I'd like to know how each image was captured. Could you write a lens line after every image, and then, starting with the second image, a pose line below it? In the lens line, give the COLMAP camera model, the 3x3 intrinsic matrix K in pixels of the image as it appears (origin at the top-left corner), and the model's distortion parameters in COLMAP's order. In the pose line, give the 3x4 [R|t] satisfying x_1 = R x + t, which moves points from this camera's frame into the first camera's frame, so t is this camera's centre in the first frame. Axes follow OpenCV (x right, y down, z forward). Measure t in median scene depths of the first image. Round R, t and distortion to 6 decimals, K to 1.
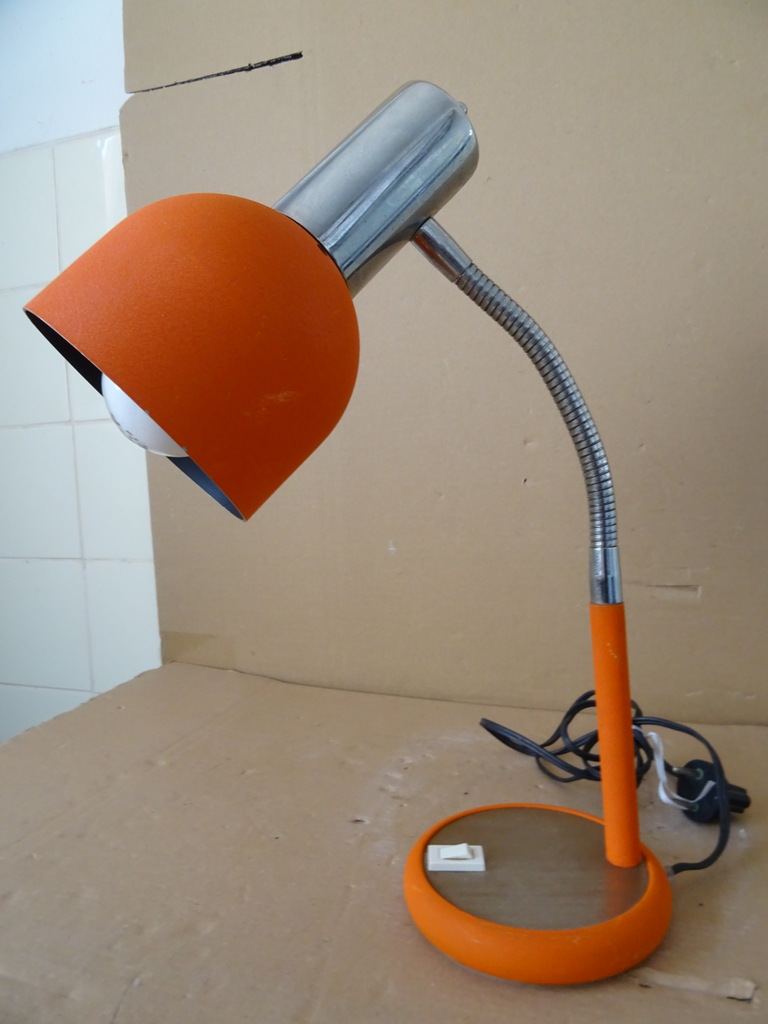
lens RADIAL K [[725.0, 0, 381.3], [0, 725.0, 517.0], [0, 0, 1]] dist [-0.002141, -0.026504]
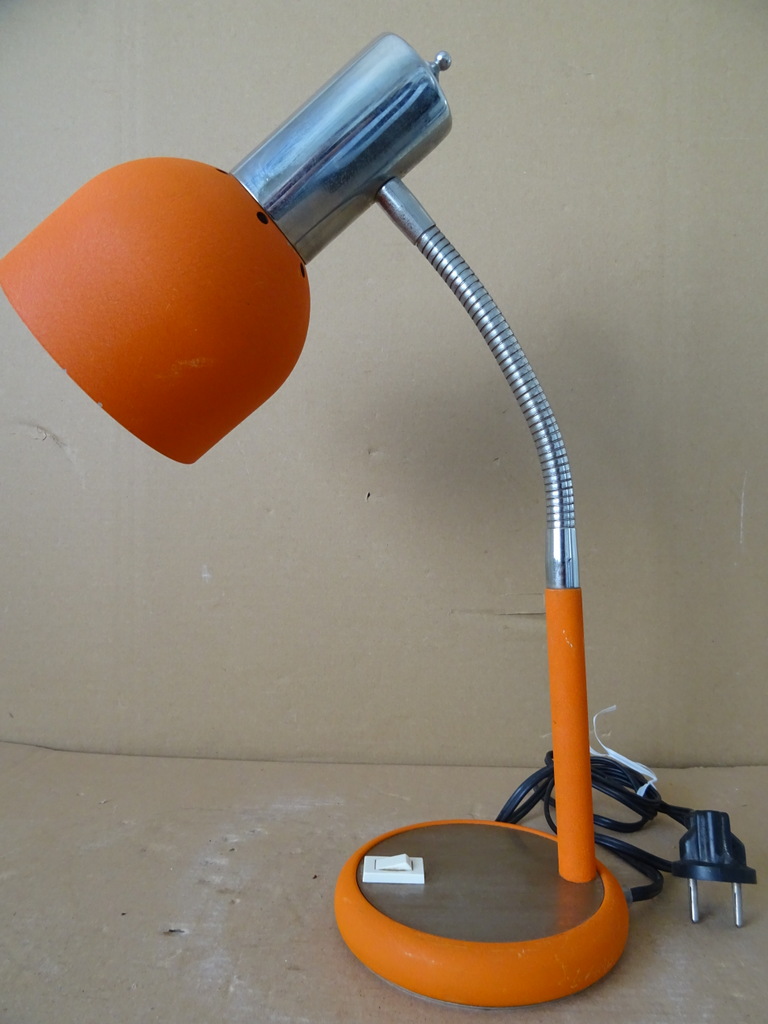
lens RADIAL K [[725.0, 0, 381.3], [0, 725.0, 517.0], [0, 0, 1]] dist [-0.002141, -0.026504]
pose [[0.954456, 0.036577, 0.296103, -0.055374], [-0.009571, 0.995700, -0.092144, 0.068320], [-0.298200, 0.085113, 0.950701, 0.204431]]
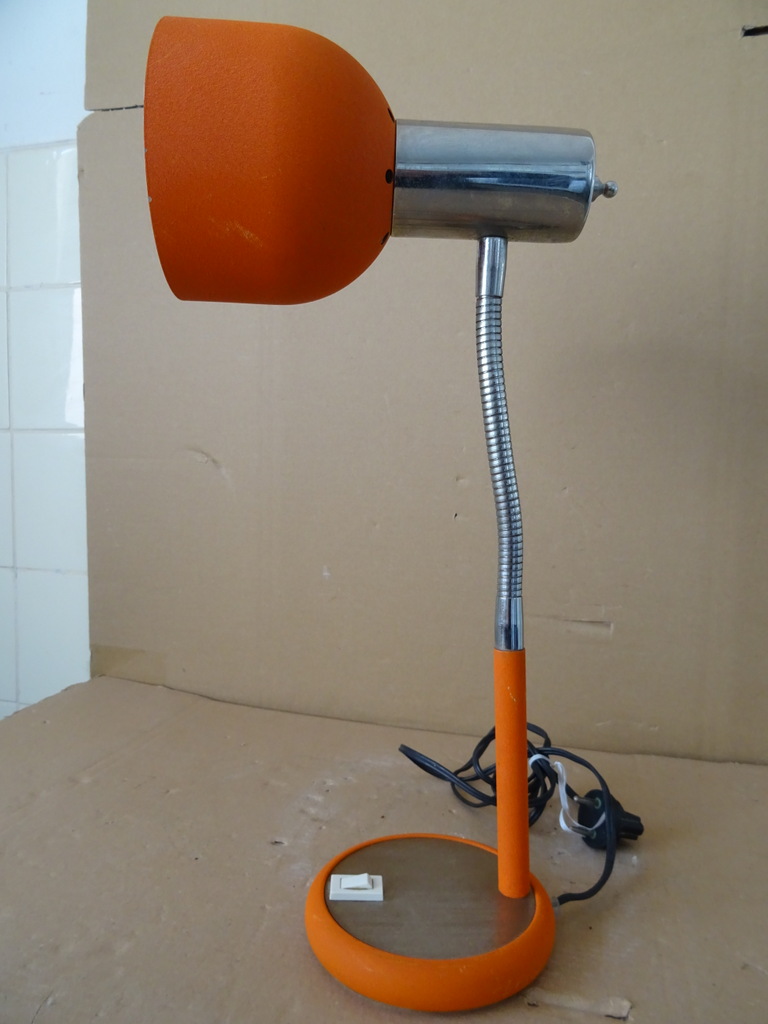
lens RADIAL K [[726.8, 0, 384.0], [0, 726.8, 512.0], [0, 0, 1]] dist [-0.009961, -0.011202]
pose [[0.995596, 0.048066, 0.080490, 0.012438], [-0.046512, 0.998695, -0.021076, -0.033986], [-0.081398, 0.017239, 0.996533, -0.048165]]
